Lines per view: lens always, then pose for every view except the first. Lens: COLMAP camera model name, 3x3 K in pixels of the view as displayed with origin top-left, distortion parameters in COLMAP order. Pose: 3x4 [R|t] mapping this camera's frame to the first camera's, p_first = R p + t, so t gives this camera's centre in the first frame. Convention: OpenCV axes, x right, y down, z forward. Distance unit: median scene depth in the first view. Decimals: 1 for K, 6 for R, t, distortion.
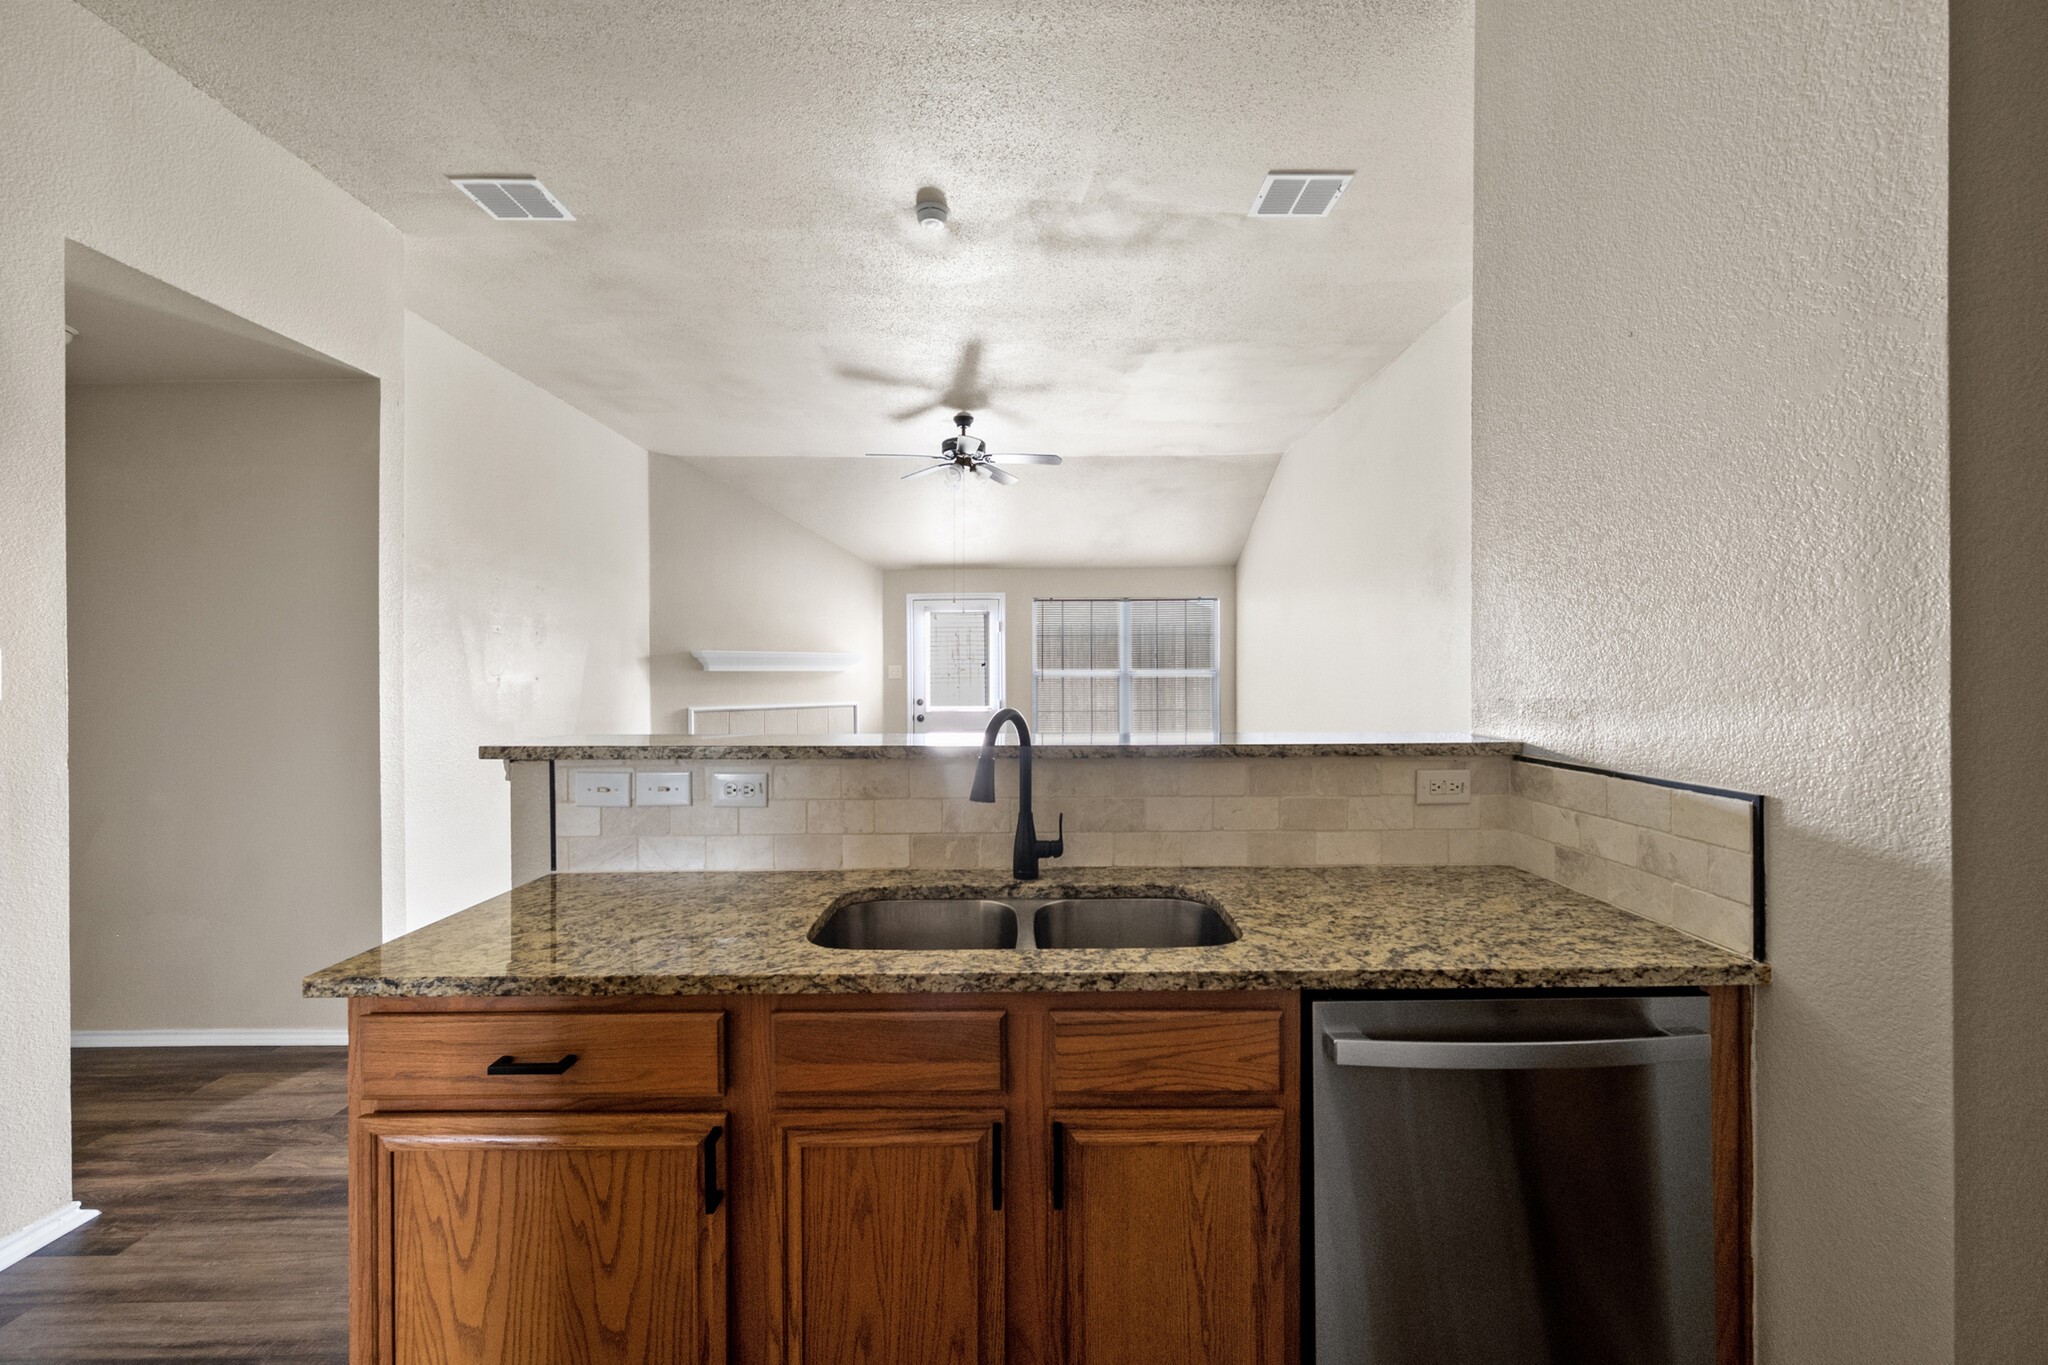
lens RADIAL K [[813.9, 0, 1031.3], [0, 813.9, 675.0], [0, 0, 1]] dist [0.000854, 0.000236]
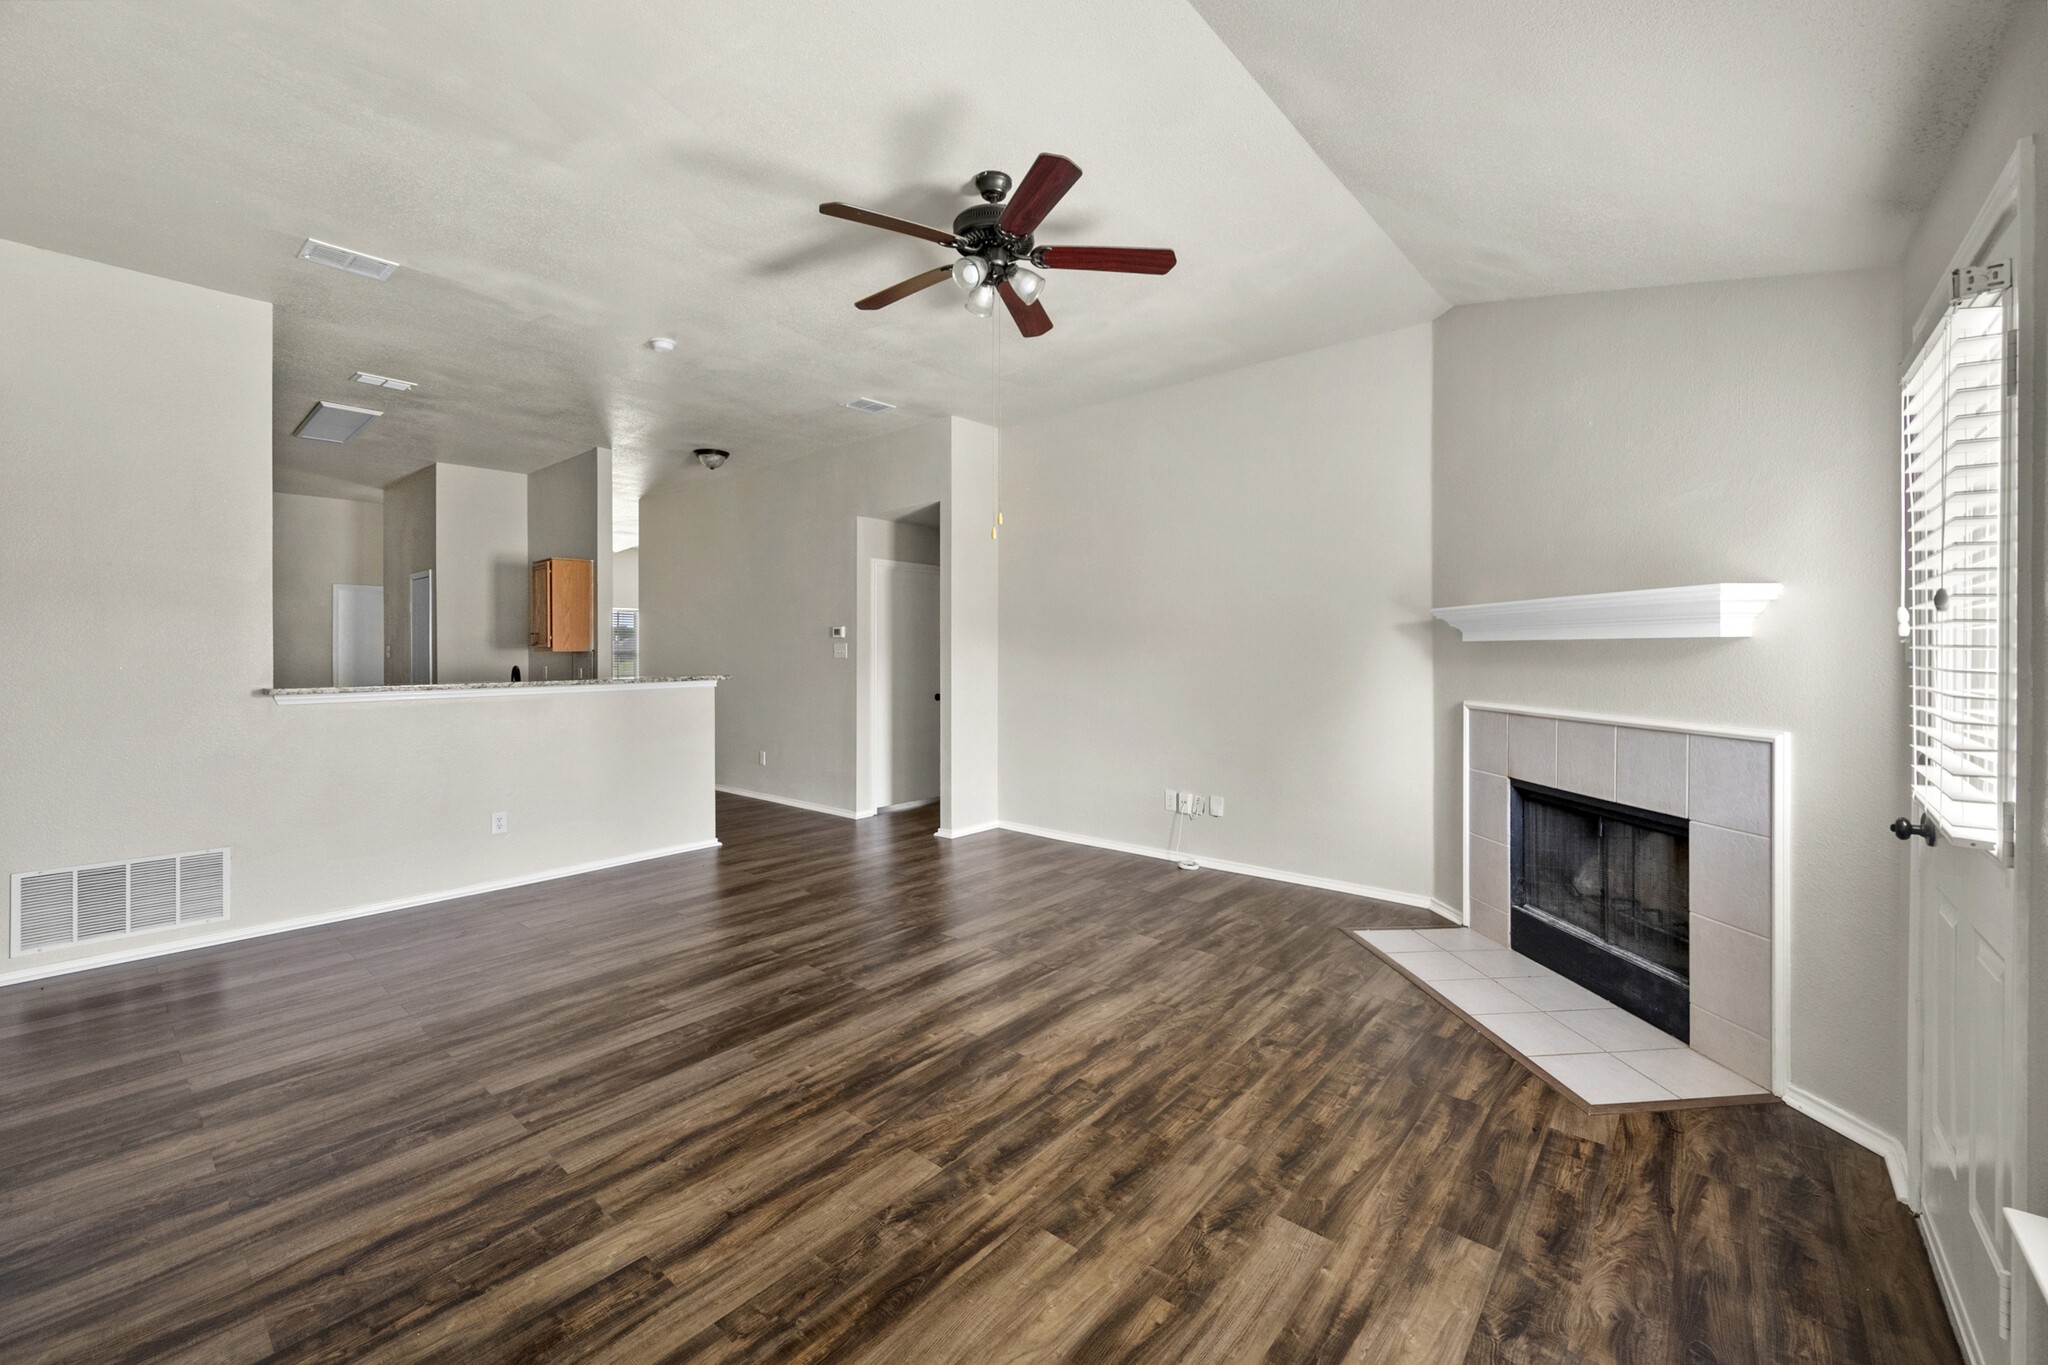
lens RADIAL K [[824.1, 0, 1029.0], [0, 824.1, 648.4], [0, 0, 1]] dist [0.000401, 0.000034]
pose [[-0.659483, 0.006406, -0.751692, 1.266021], [0.007937, 0.999967, 0.001558, -0.017100], [0.751677, -0.004939, -0.659512, 5.502965]]
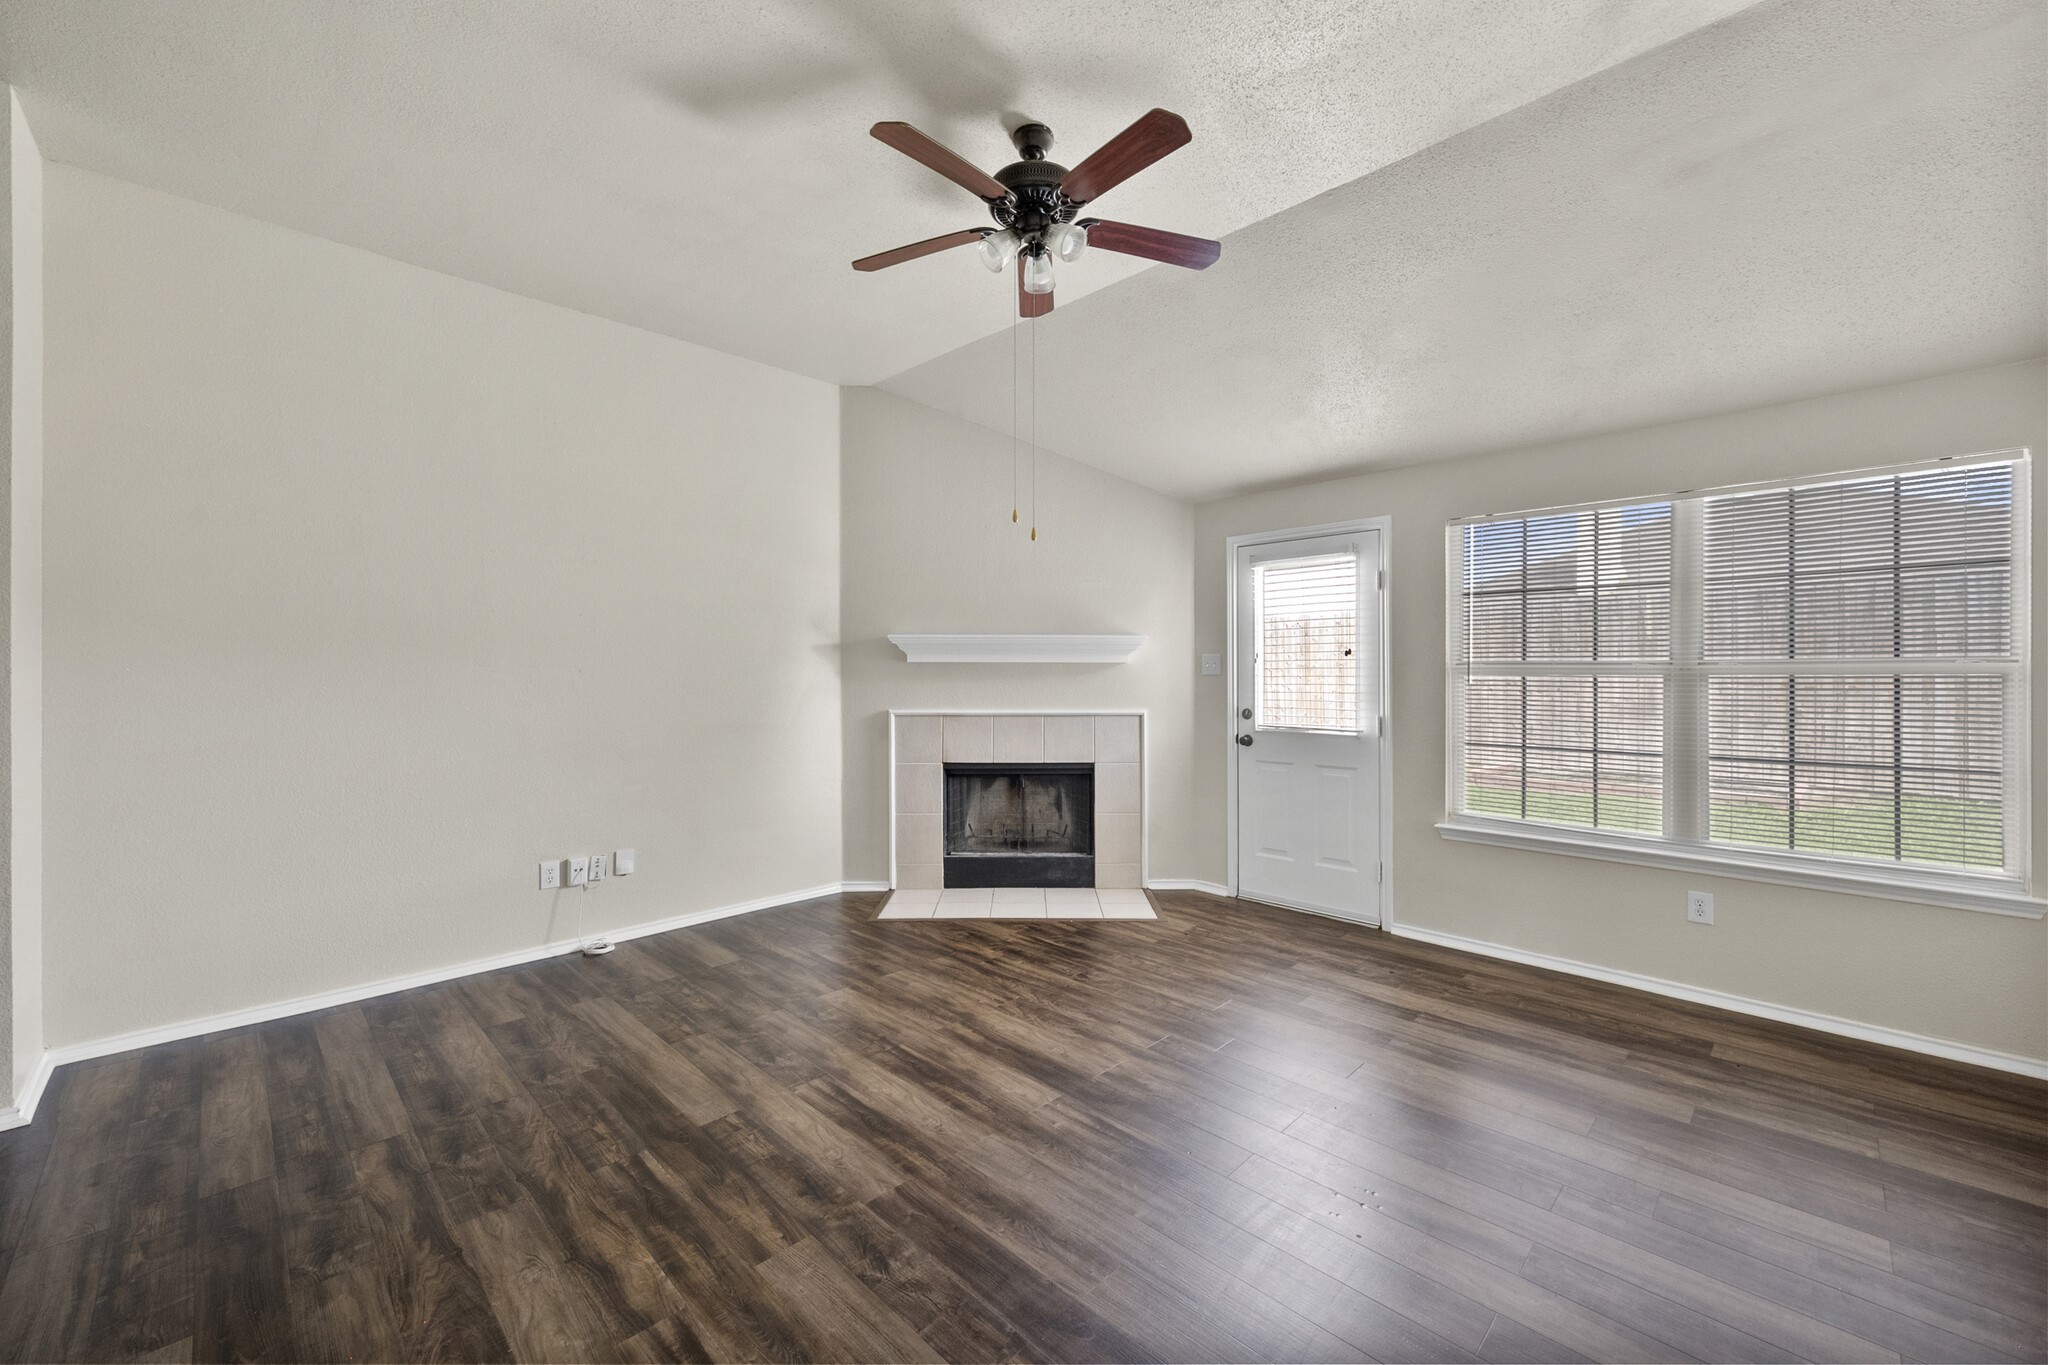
lens RADIAL K [[813.9, 0, 1031.3], [0, 813.9, 675.0], [0, 0, 1]] dist [0.000854, 0.000236]
pose [[0.704755, 0.010738, -0.709370, 1.039716], [-0.004125, 0.999931, 0.011037, -0.009390], [0.709439, -0.004852, 0.704750, 2.614520]]
